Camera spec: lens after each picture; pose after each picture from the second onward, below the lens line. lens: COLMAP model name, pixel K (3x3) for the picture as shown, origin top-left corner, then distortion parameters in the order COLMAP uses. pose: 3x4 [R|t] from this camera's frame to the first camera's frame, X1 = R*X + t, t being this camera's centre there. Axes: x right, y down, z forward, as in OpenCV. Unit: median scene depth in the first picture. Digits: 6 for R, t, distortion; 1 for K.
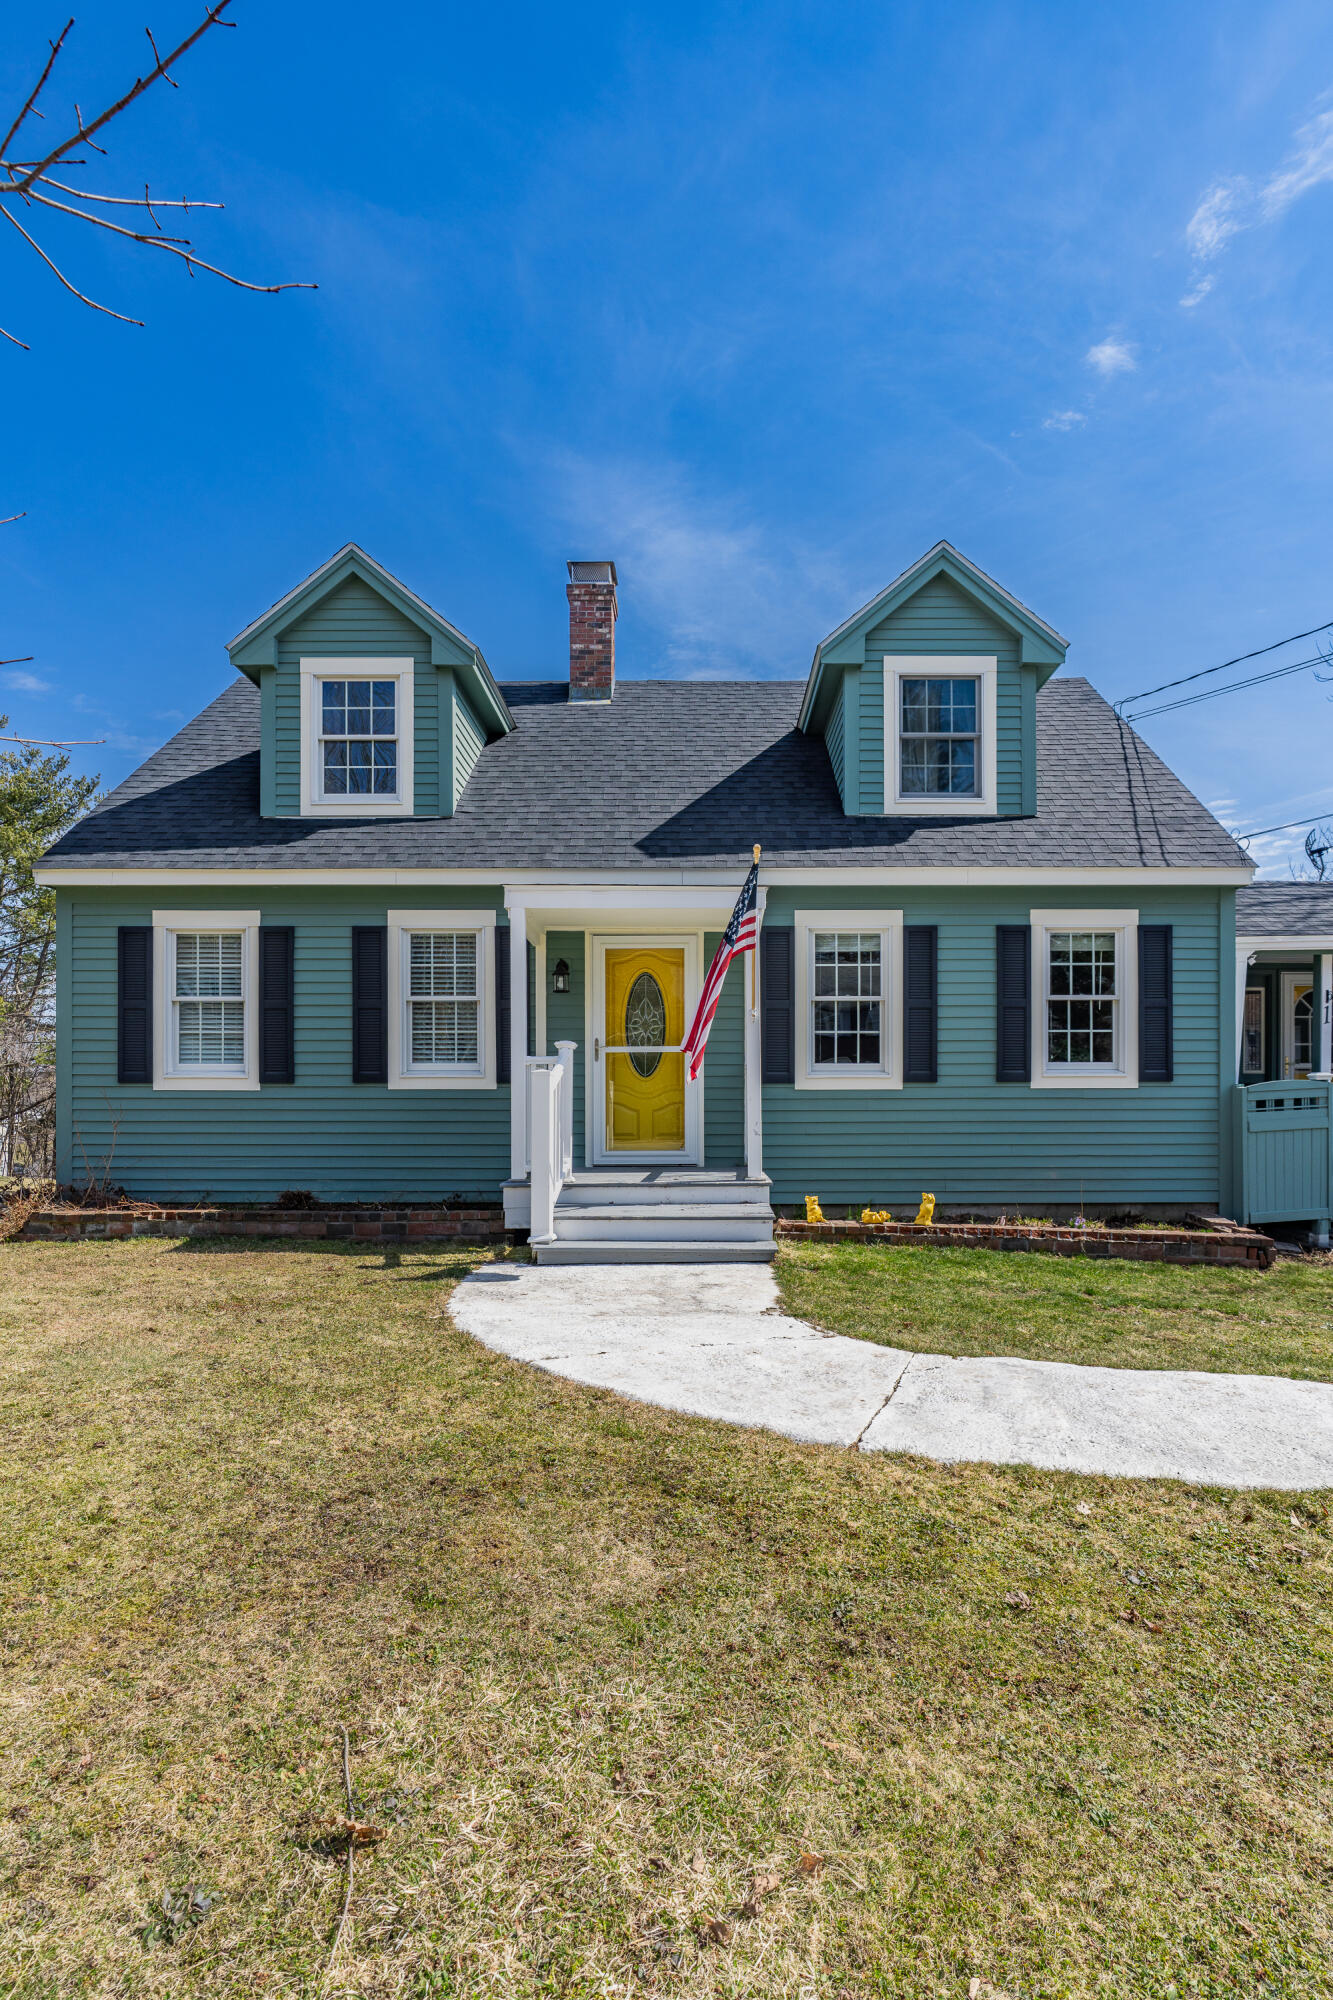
lens RADIAL K [[1002.9, 0, 728.2], [0, 1002.9, 1067.1], [0, 0, 1]] dist [-0.000257, 0.000054]
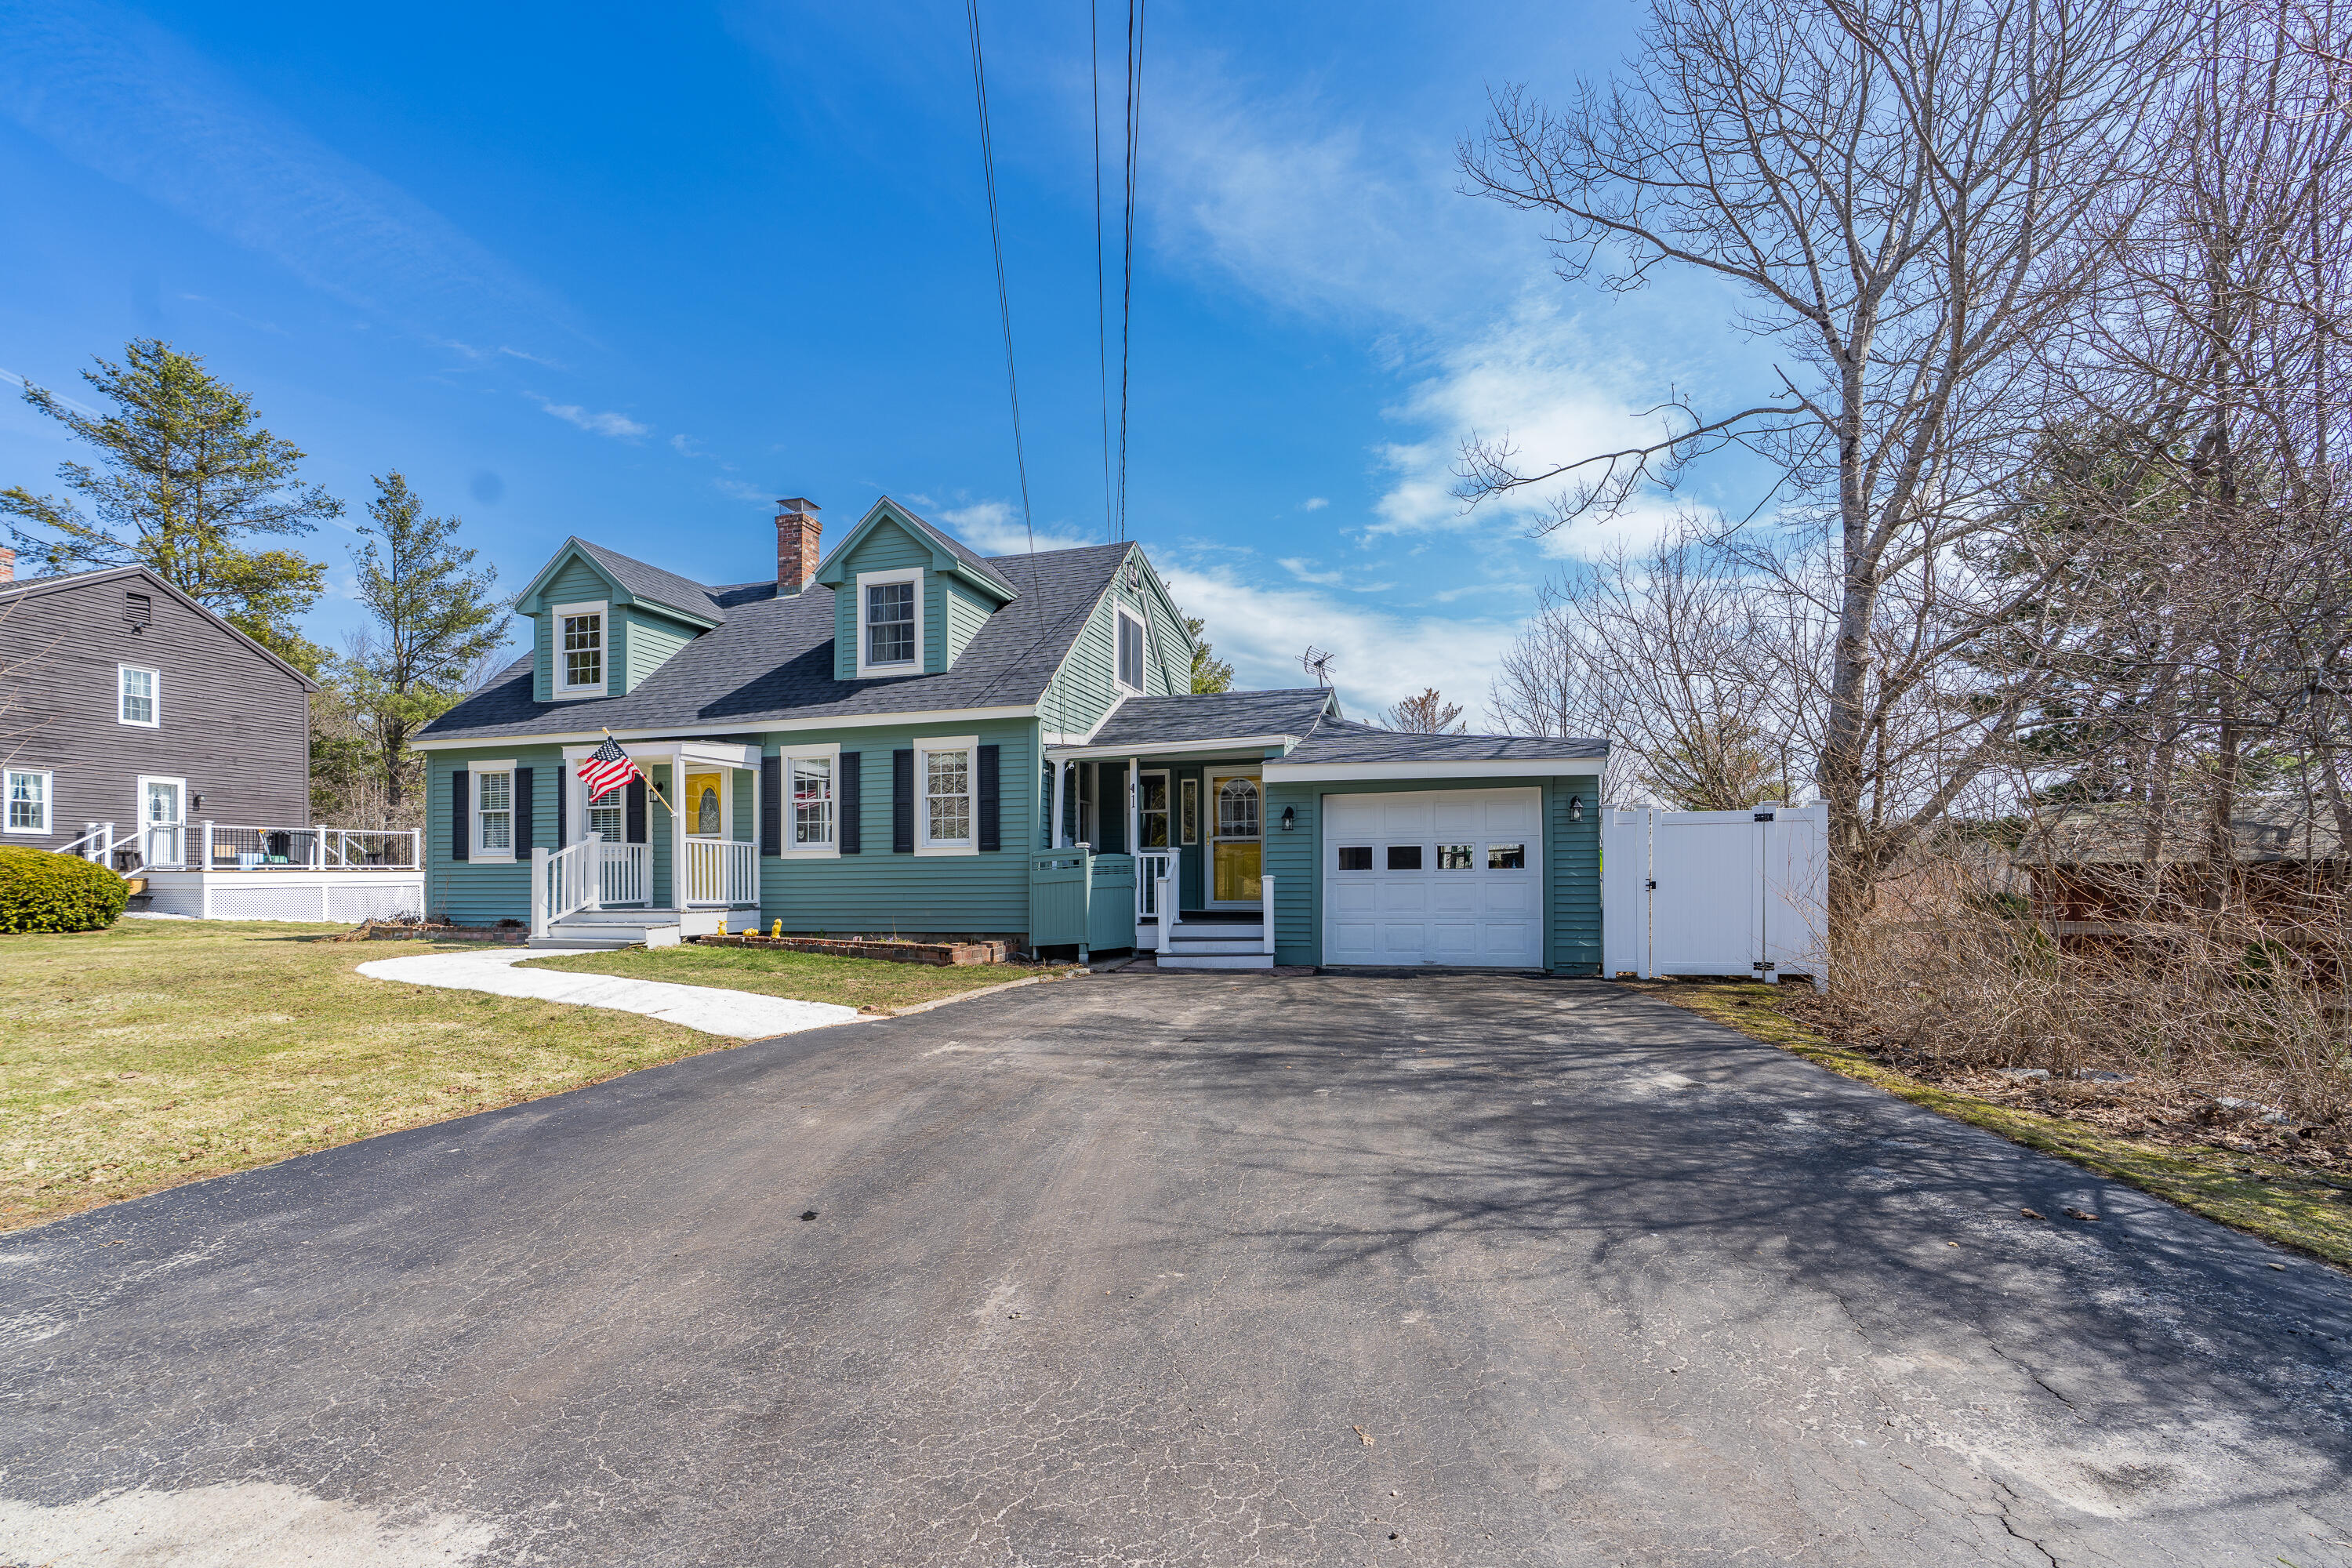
lens RADIAL K [[1099.9, 0, 1178.5], [0, 1099.9, 835.0], [0, 0, 1]] dist [-0.000289, 0.000312]
pose [[0.956019, -0.018536, -0.292717, 1.172326], [0.012820, 0.999688, -0.021434, 0.029483], [0.293023, 0.016739, 0.955959, -0.472767]]
